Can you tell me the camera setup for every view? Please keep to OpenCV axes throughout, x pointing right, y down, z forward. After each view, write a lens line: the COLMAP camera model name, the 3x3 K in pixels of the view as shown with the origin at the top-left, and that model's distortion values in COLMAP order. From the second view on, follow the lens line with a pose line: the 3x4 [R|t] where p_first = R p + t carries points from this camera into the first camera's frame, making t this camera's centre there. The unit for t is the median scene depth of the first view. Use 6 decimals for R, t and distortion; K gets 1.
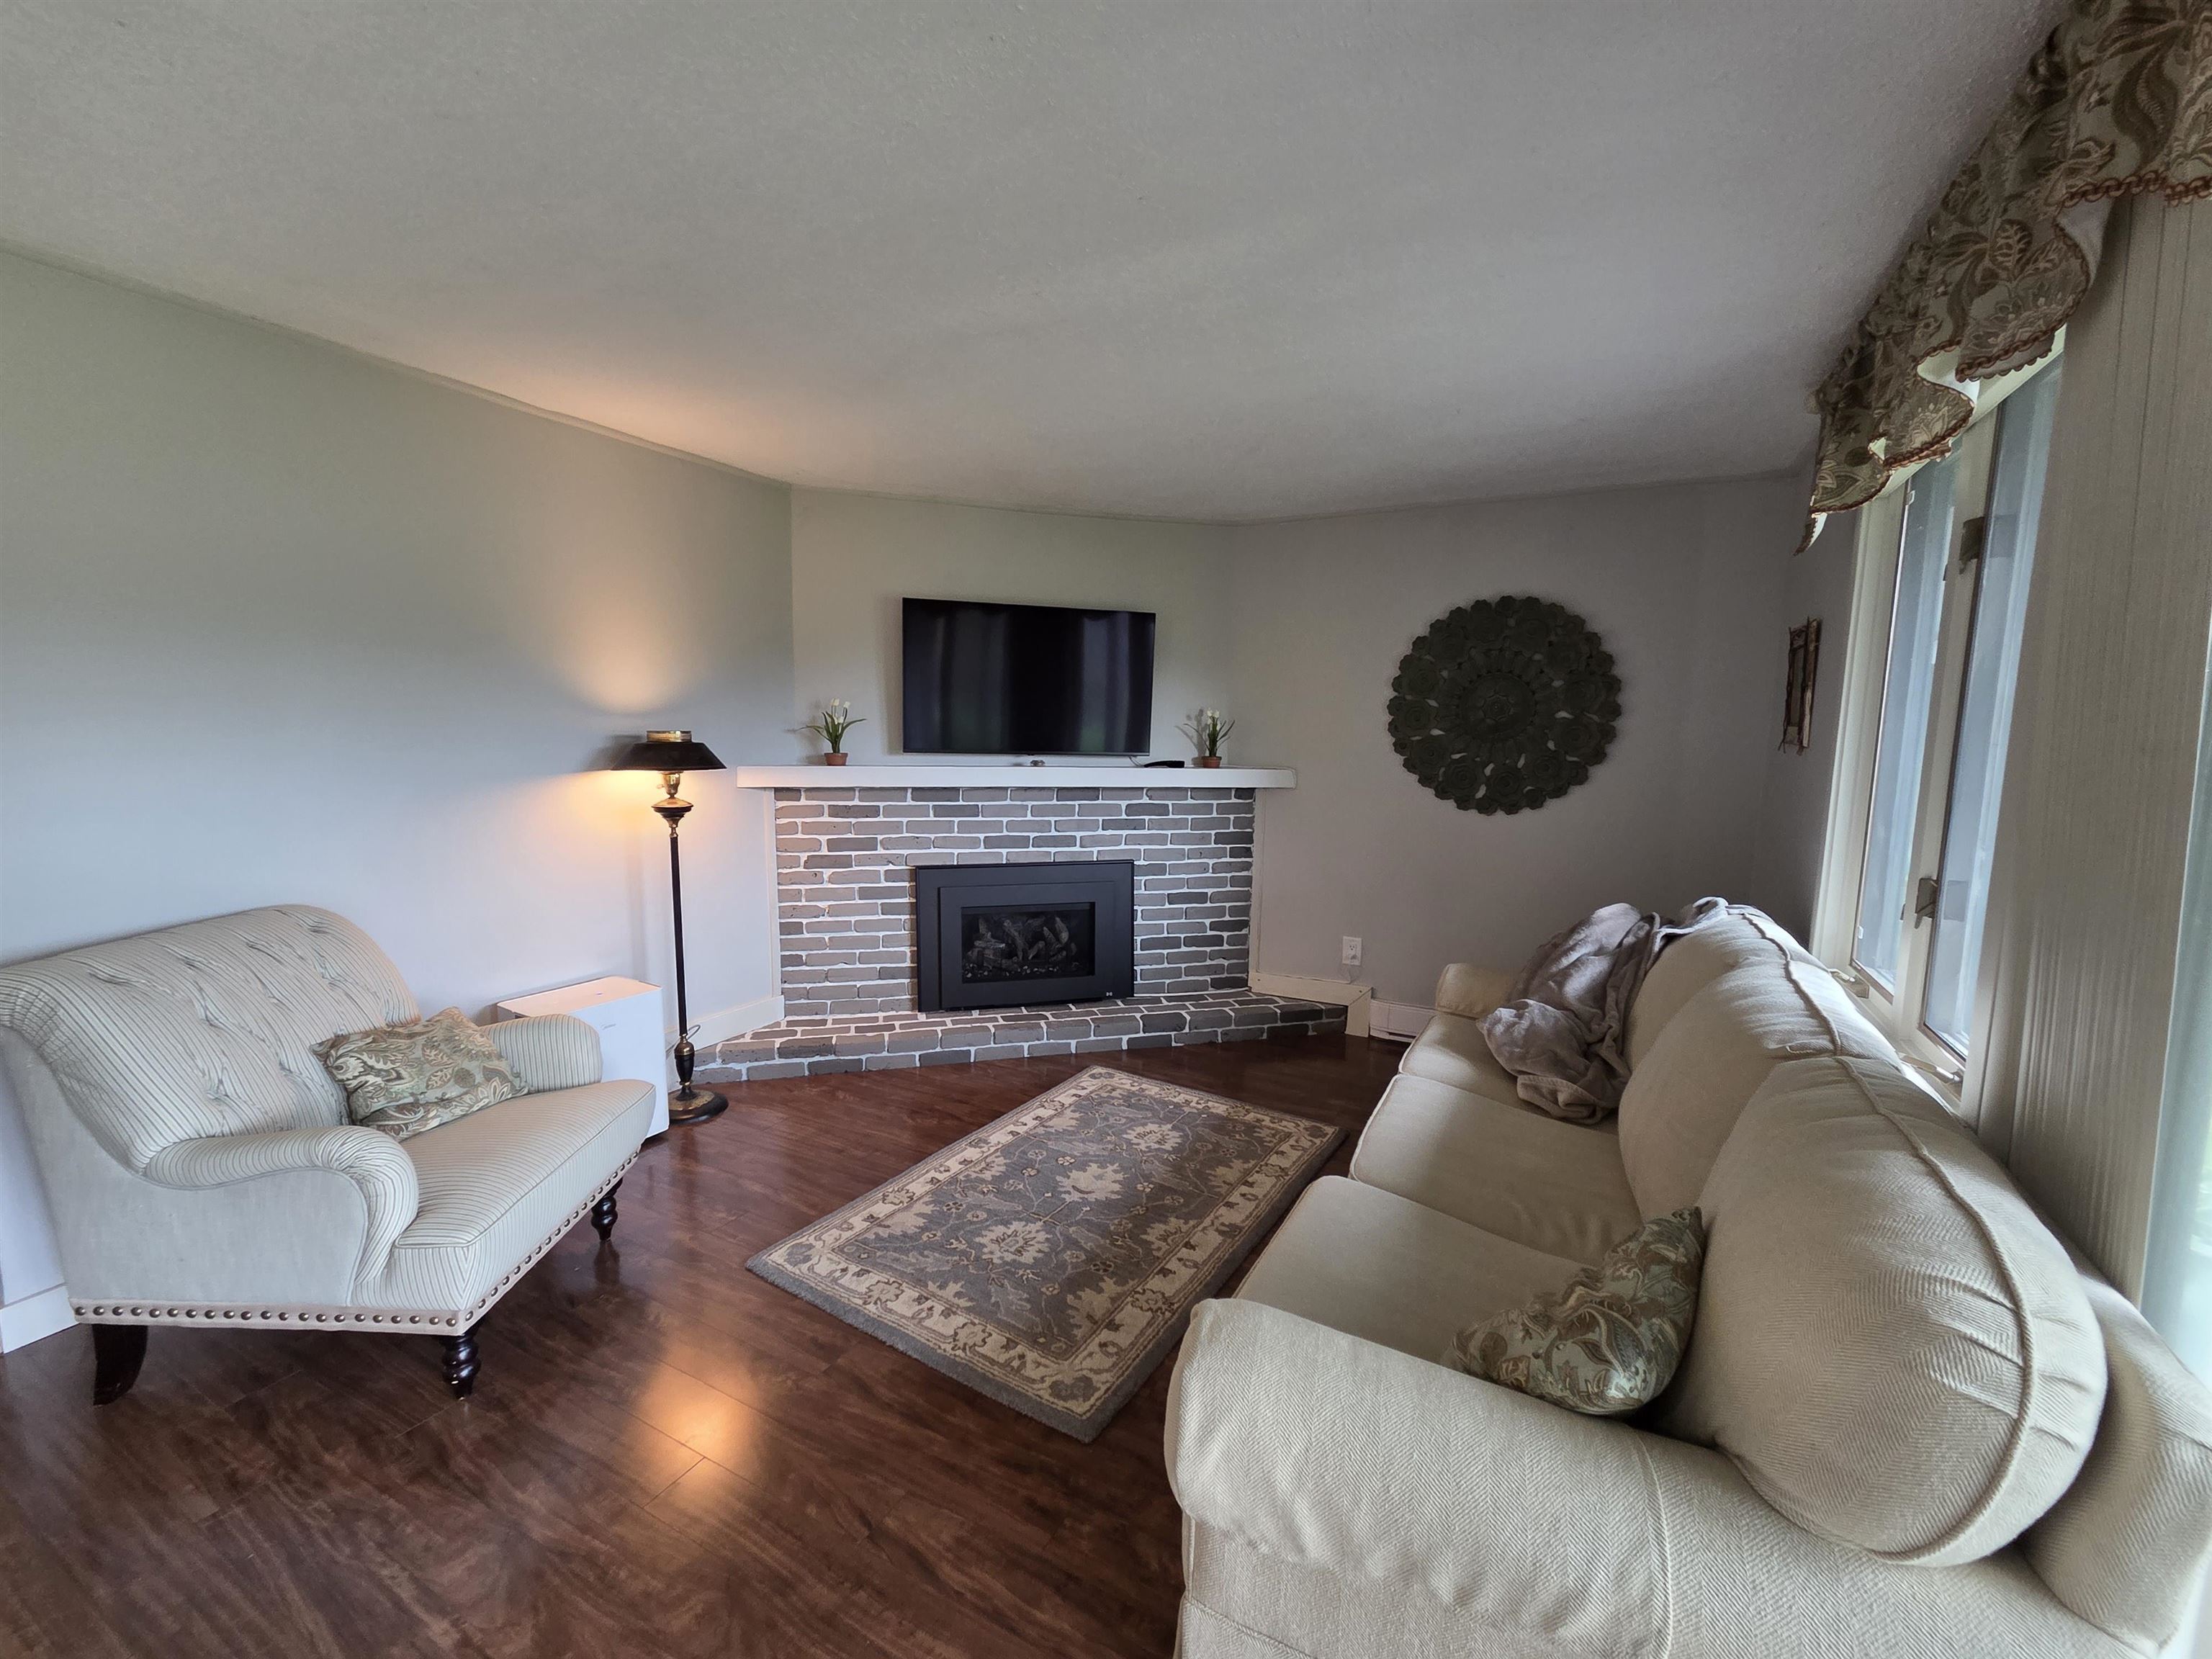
lens RADIAL K [[893.4, 0, 1103.2], [0, 893.4, 826.9], [0, 0, 1]] dist [0.002538, 0.000297]
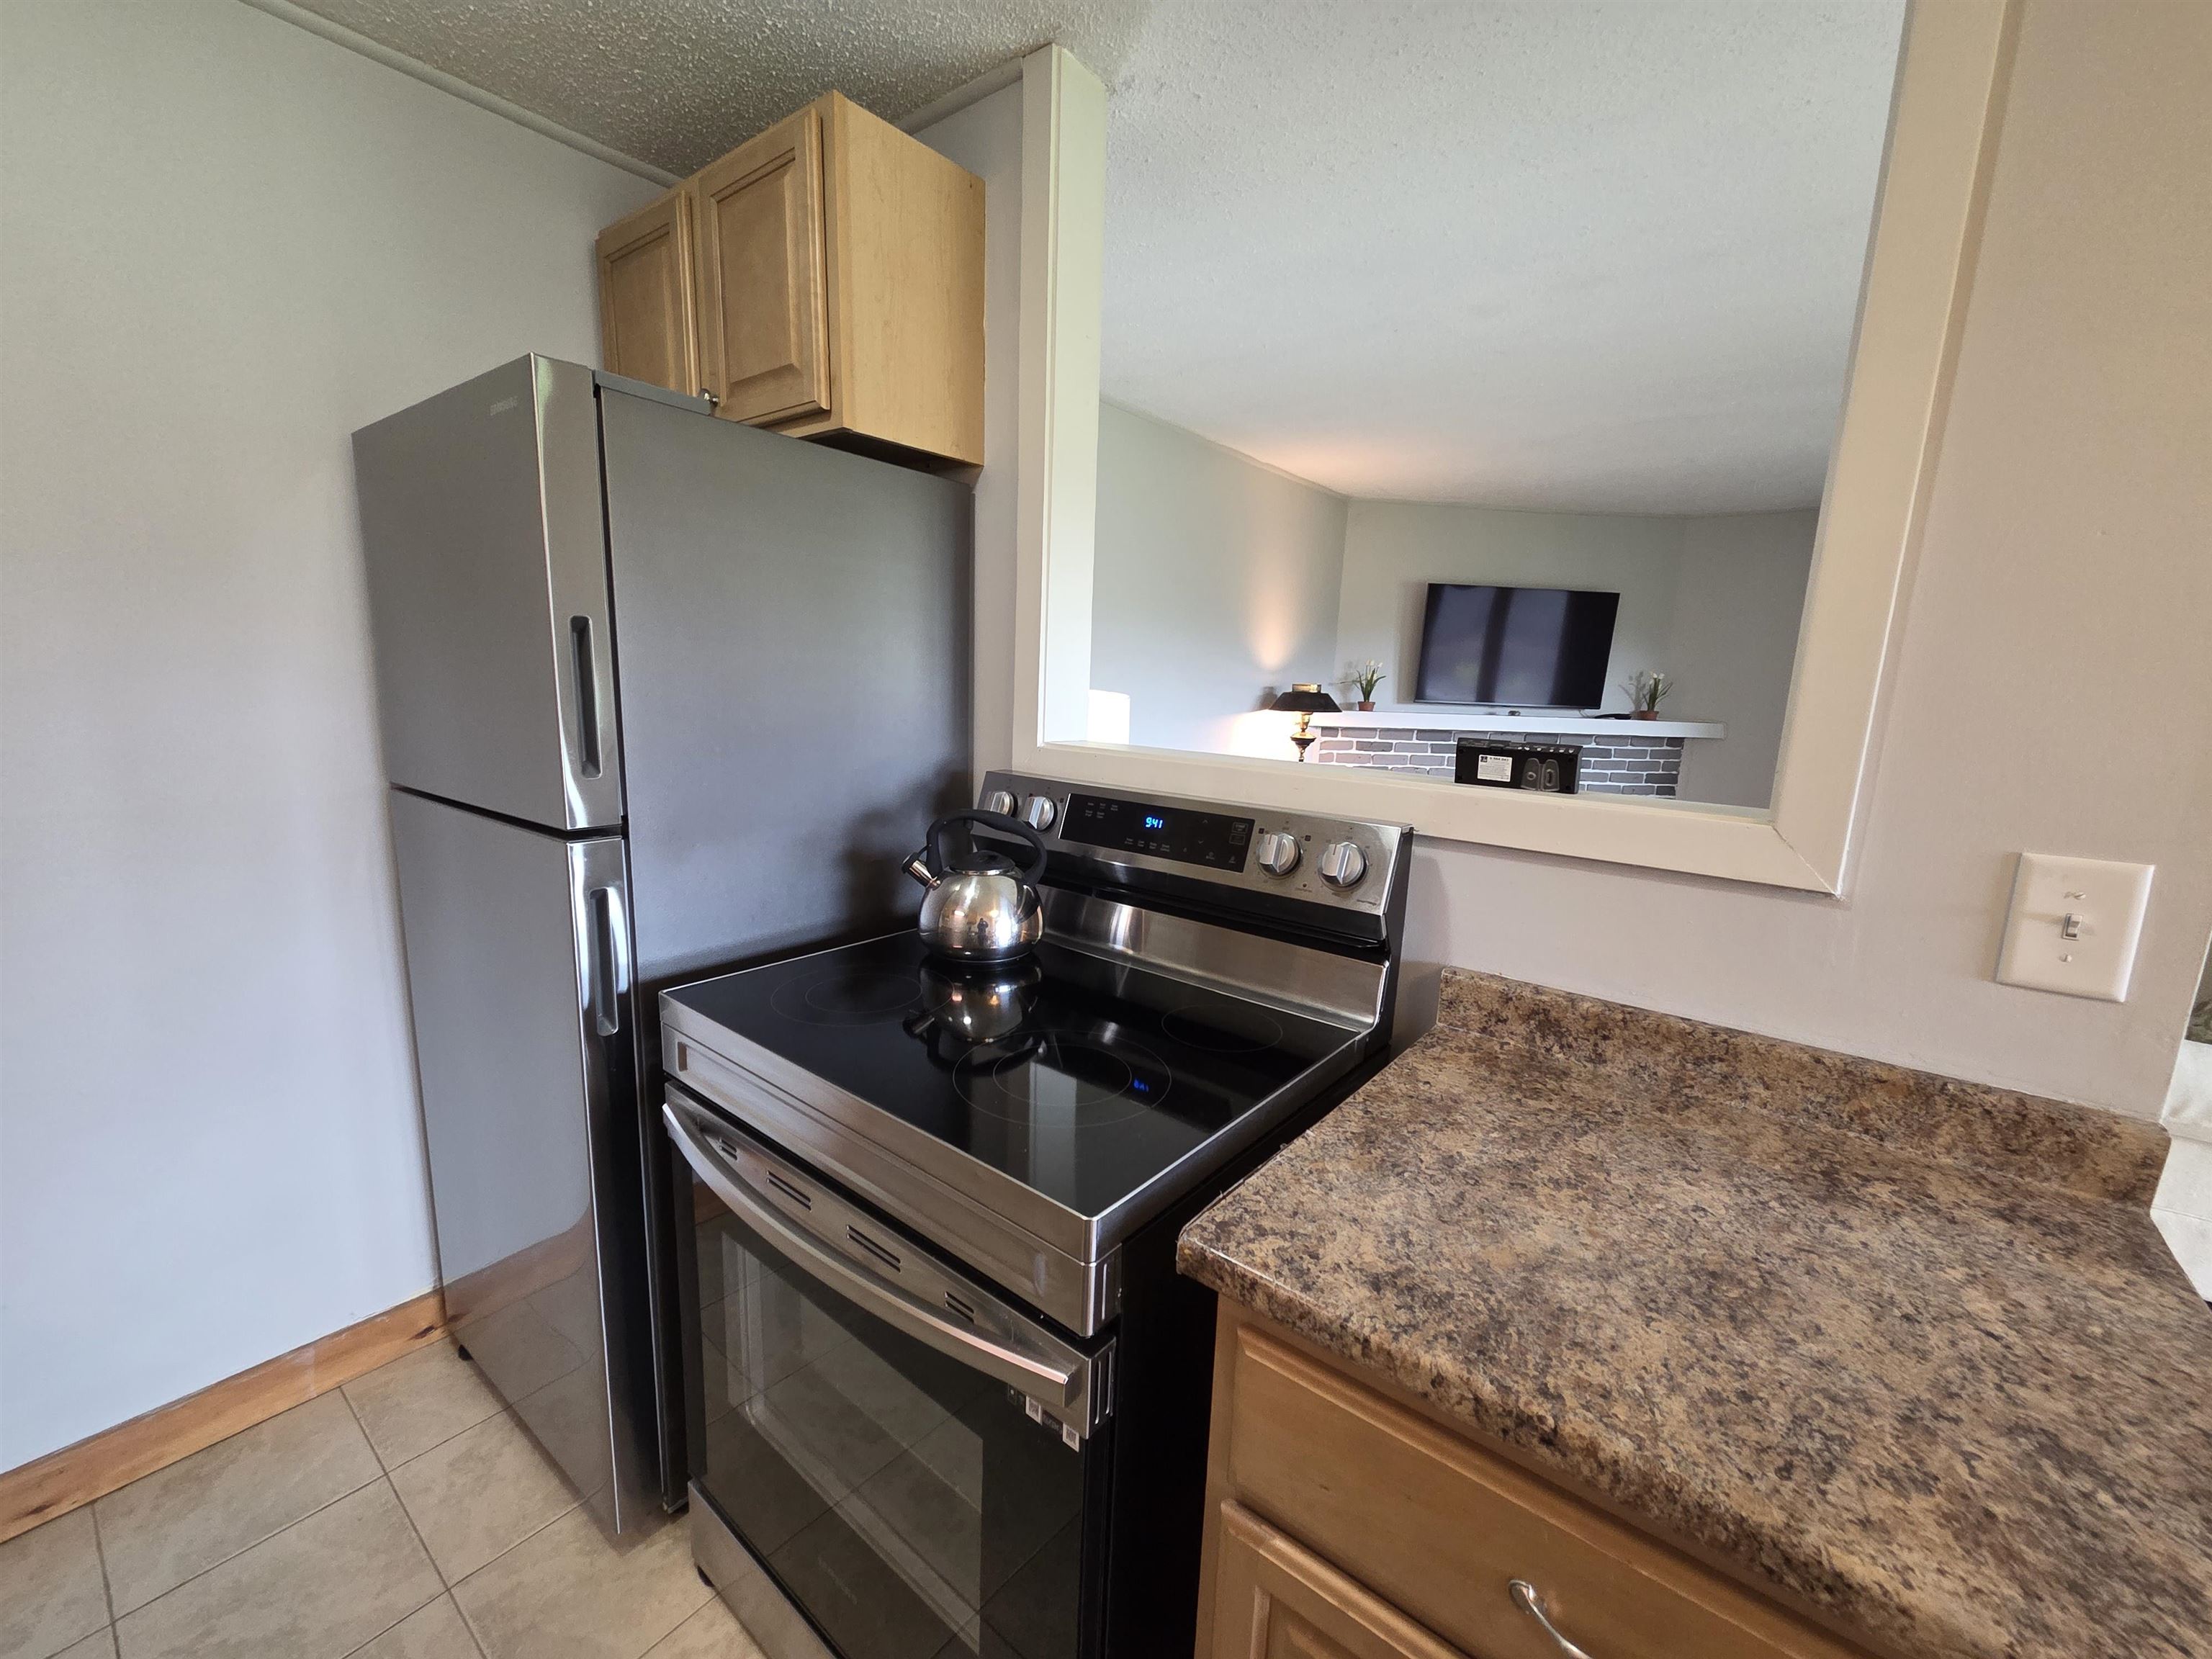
lens RADIAL K [[893.4, 0, 1108.4], [0, 893.4, 839.4], [0, 0, 1]] dist [0.002538, 0.000297]
pose [[0.984729, 0.048825, -0.167109, -0.434089], [-0.036668, 0.996503, 0.075080, 0.034766], [0.170191, -0.067806, 0.983076, -0.378351]]
